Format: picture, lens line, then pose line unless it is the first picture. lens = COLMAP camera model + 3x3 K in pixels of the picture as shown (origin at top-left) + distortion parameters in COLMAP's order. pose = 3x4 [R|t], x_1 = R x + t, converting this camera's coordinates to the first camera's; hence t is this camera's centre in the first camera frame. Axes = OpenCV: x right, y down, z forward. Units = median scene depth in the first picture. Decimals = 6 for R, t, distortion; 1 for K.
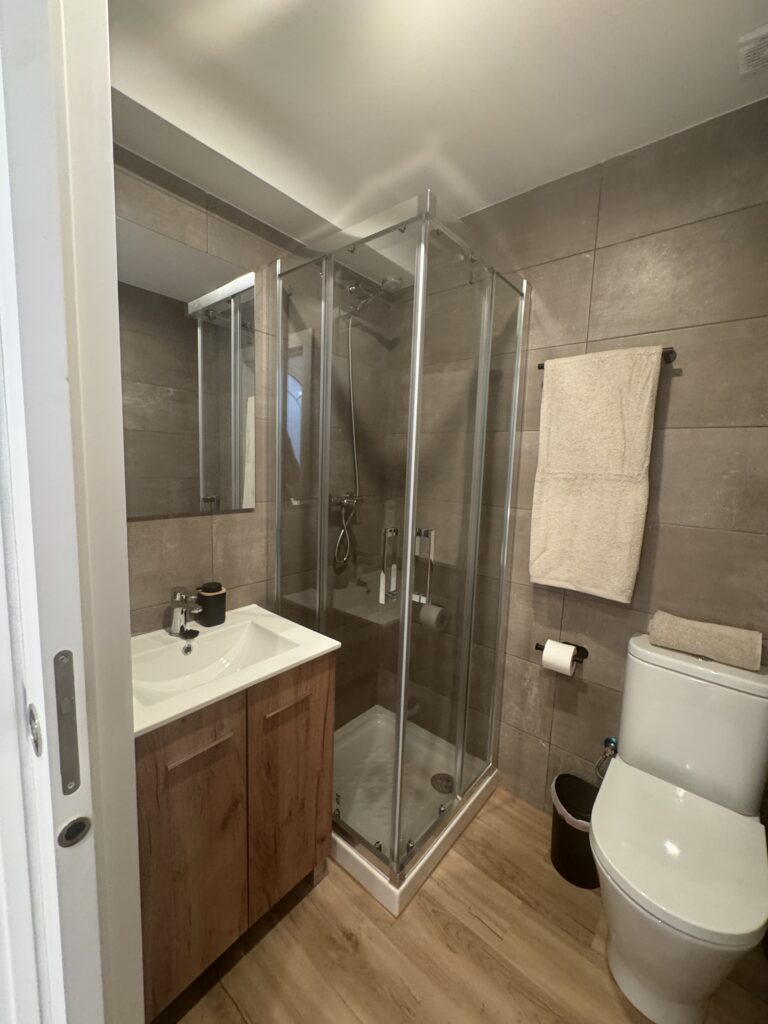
lens RADIAL K [[412.5, 0, 384.4], [0, 412.5, 510.4], [0, 0, 1]] dist [-0.003844, 0.000688]
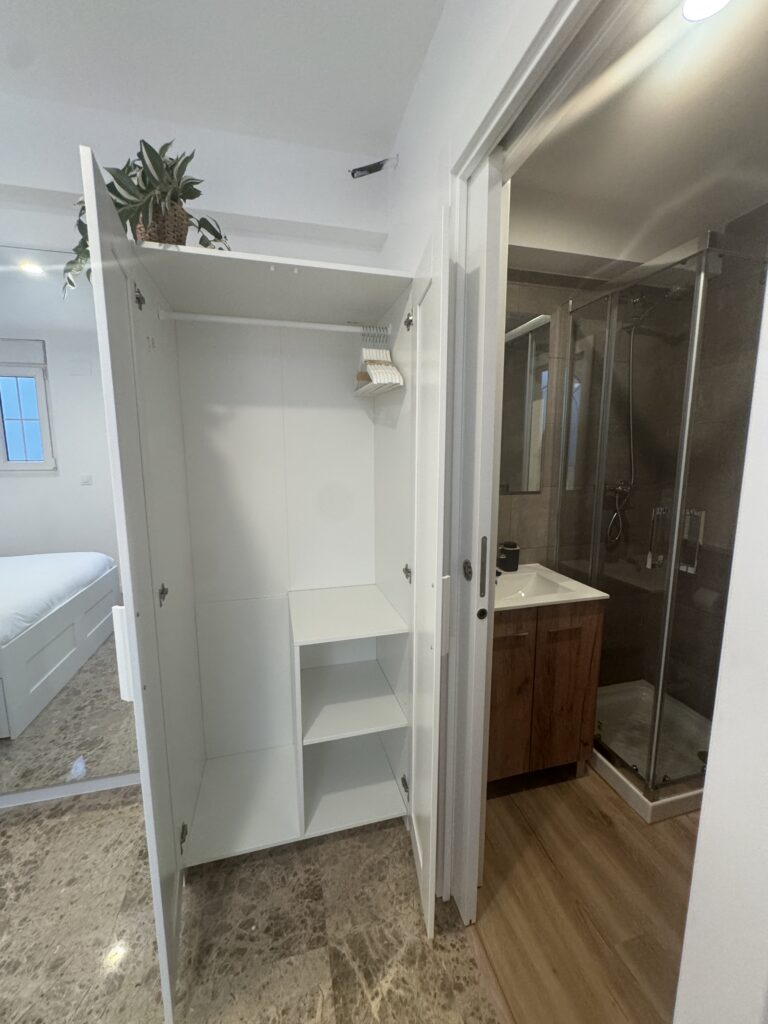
lens RADIAL K [[412.5, 0, 384.4], [0, 412.5, 510.4], [0, 0, 1]] dist [-0.003844, 0.000688]
pose [[0.816477, 0.046591, -0.575496, 0.042796], [-0.037398, 0.998913, 0.027812, 0.041157], [0.576166, -0.001185, 0.817332, -0.404667]]
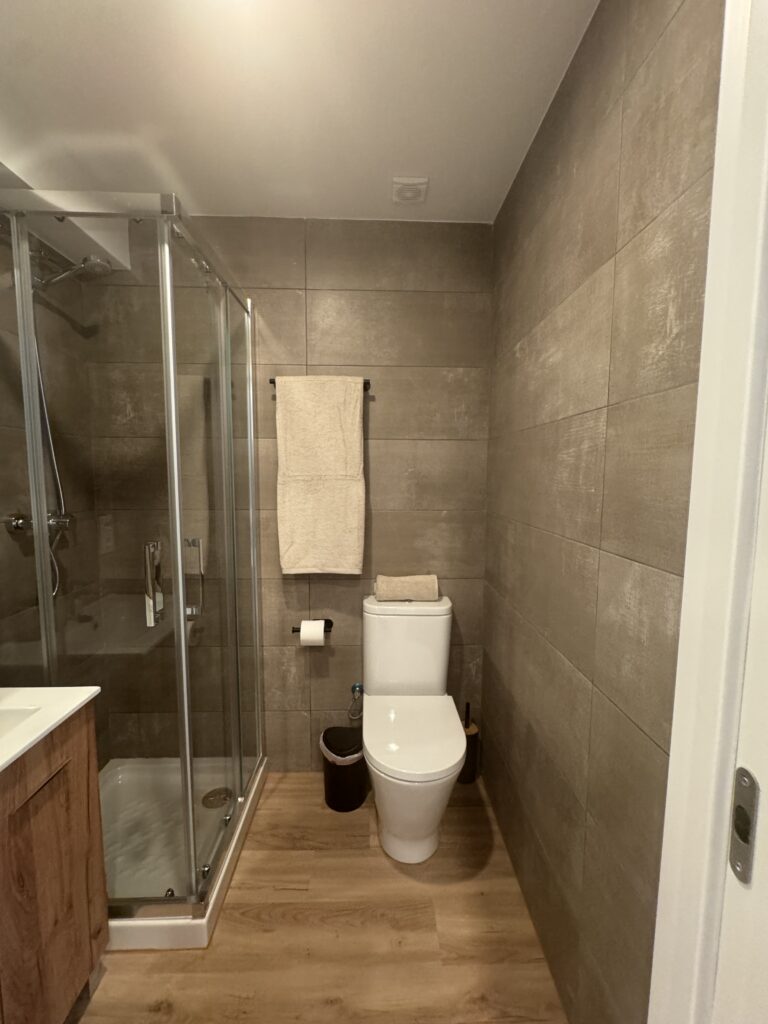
lens RADIAL K [[412.5, 0, 384.4], [0, 412.5, 510.4], [0, 0, 1]] dist [-0.003844, 0.000688]
pose [[0.745435, -0.094312, 0.659873, -0.170750], [0.099737, 0.994577, 0.029480, -0.003380], [-0.659074, 0.043838, 0.750799, -0.026396]]
